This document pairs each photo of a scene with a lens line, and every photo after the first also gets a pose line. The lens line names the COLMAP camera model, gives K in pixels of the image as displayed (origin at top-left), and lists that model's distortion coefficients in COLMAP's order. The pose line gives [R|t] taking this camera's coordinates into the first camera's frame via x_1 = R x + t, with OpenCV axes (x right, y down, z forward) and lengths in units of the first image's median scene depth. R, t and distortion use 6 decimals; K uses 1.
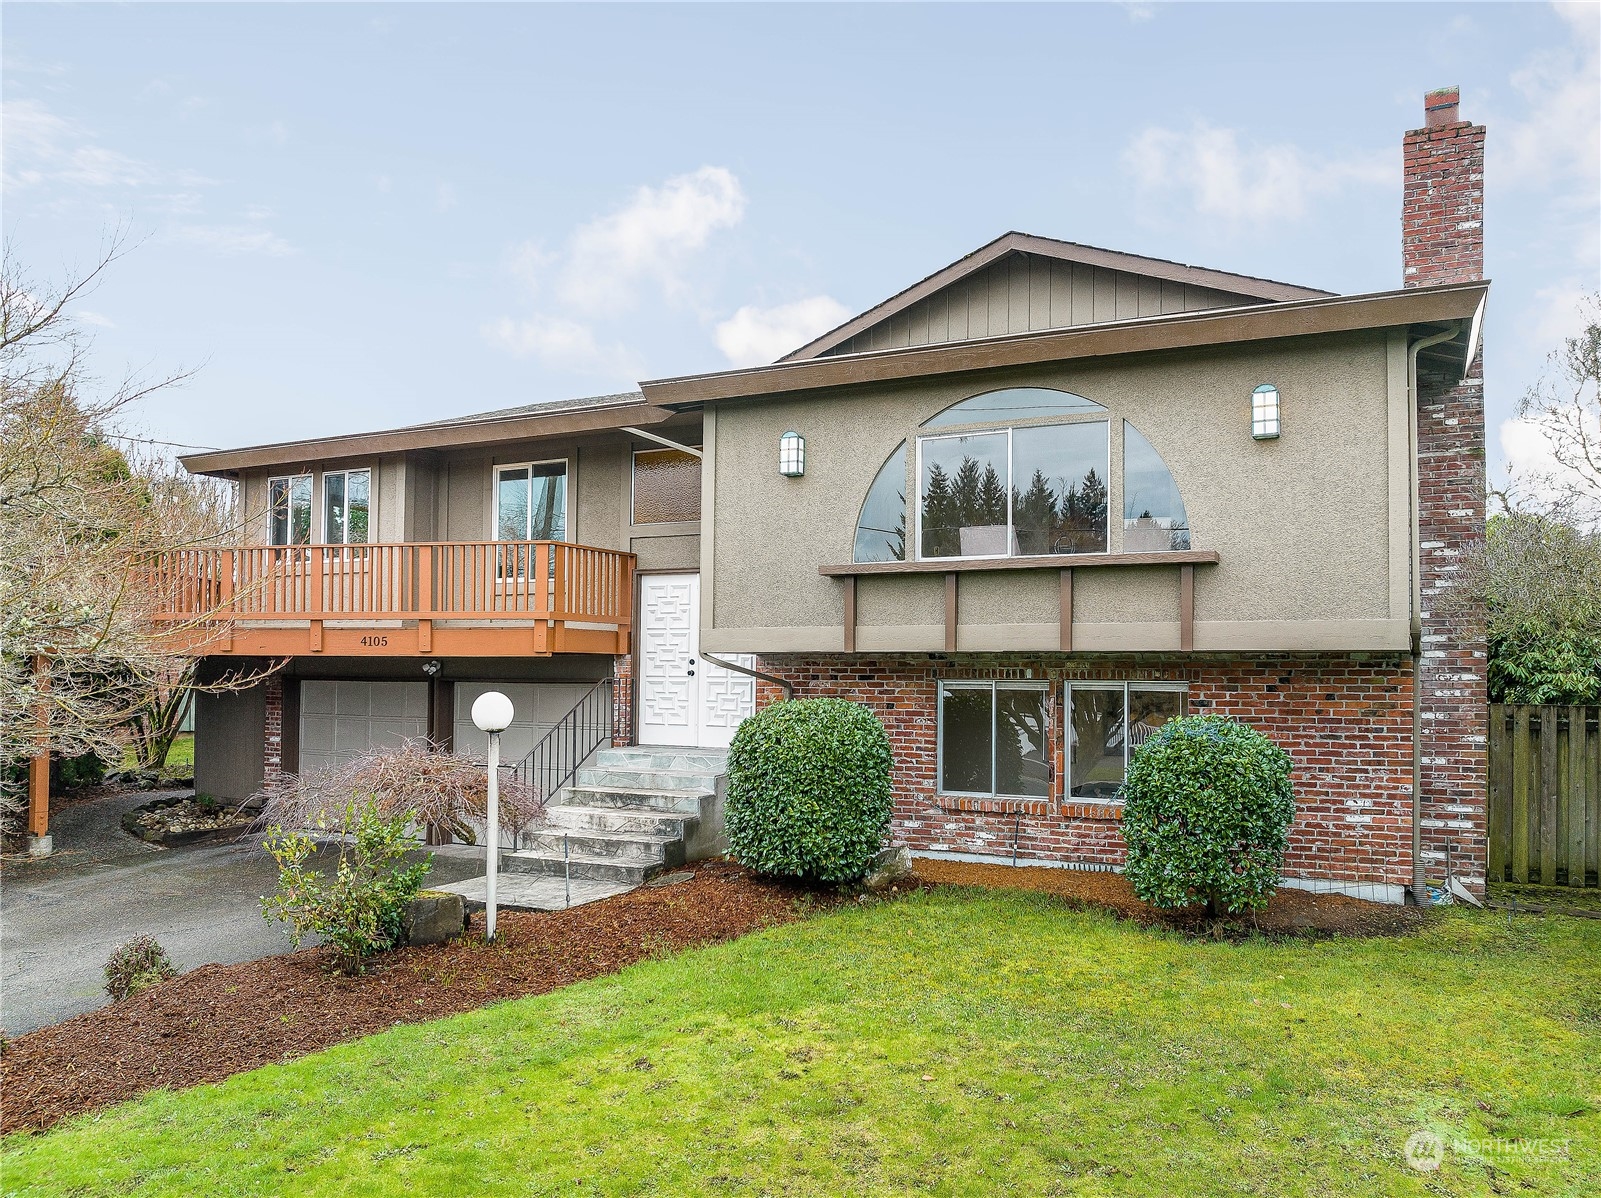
lens RADIAL K [[1152.1, 0, 849.3], [0, 1152.1, 600.4], [0, 0, 1]] dist [-0.027392, 0.000140]
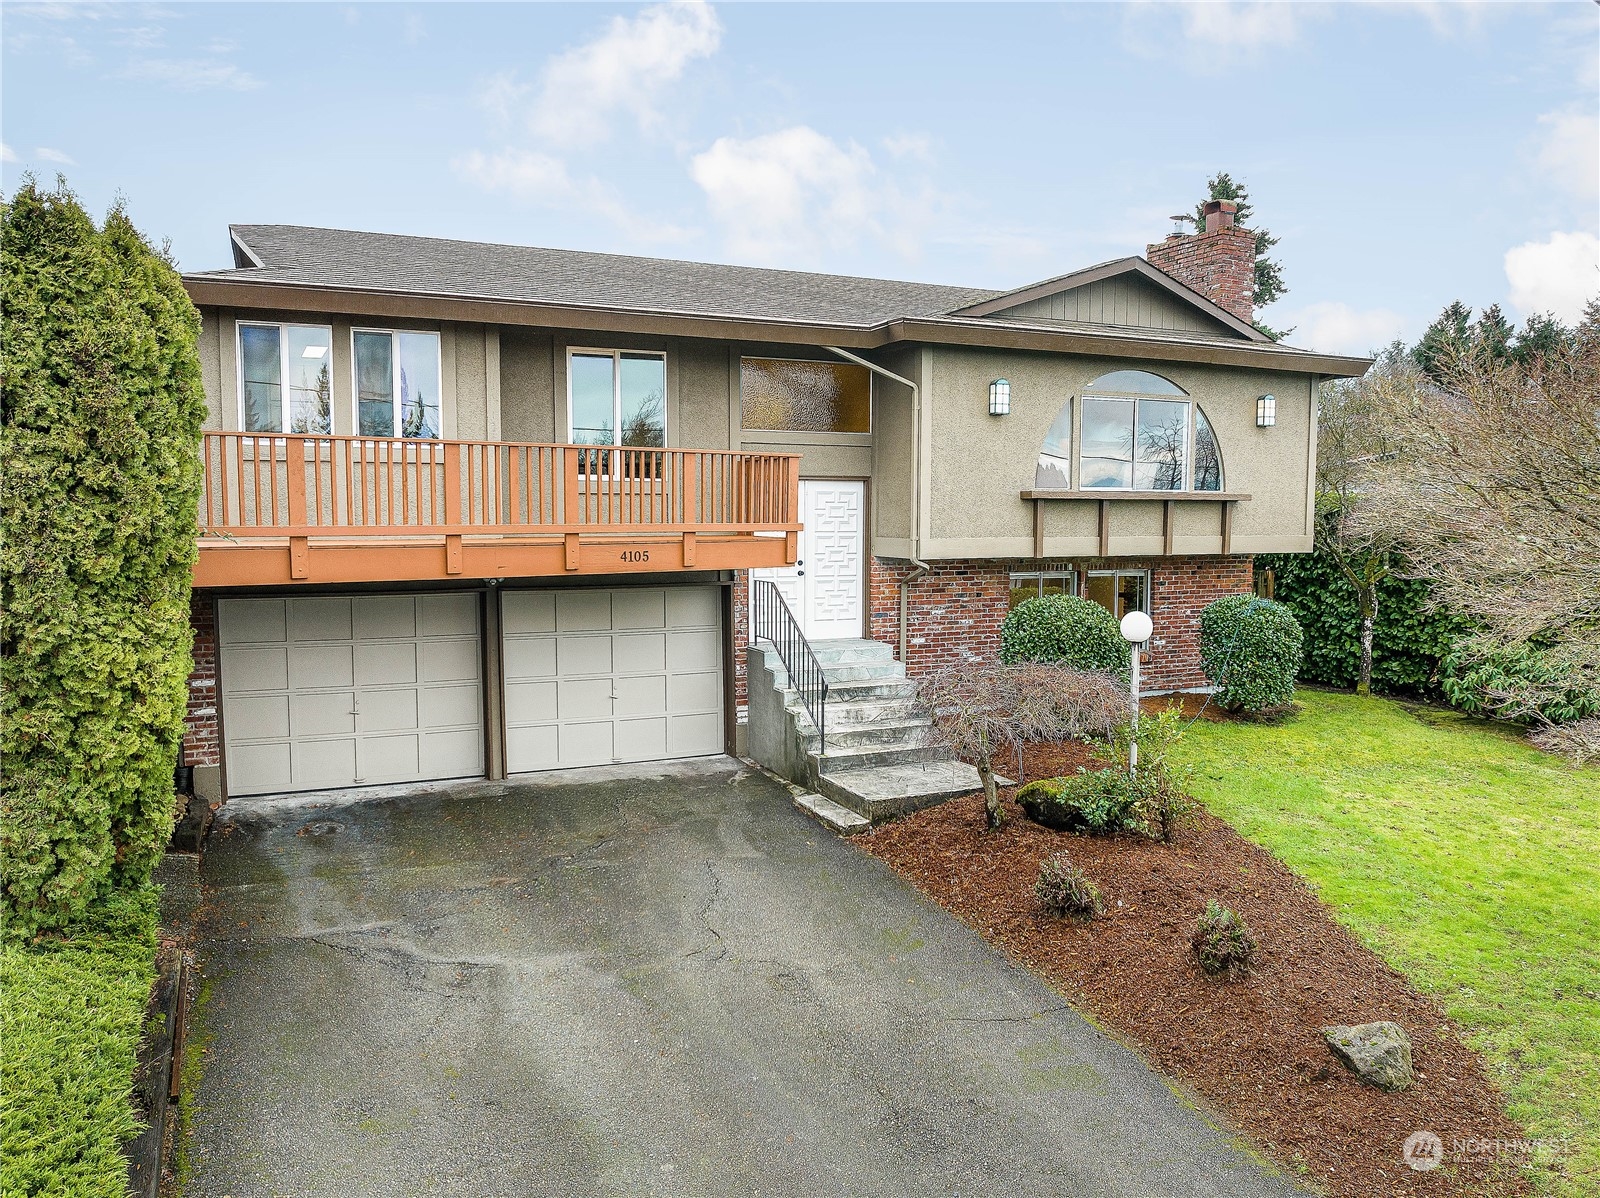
lens RADIAL K [[1151.4, 0, 848.8], [0, 1151.4, 600.4], [0, 0, 1]] dist [-0.027392, 0.000140]
pose [[0.637671, -0.064793, 0.767579, -1.029111], [-0.052438, 0.990493, 0.127173, -0.056246], [-0.768522, -0.121345, 0.628212, 0.308426]]
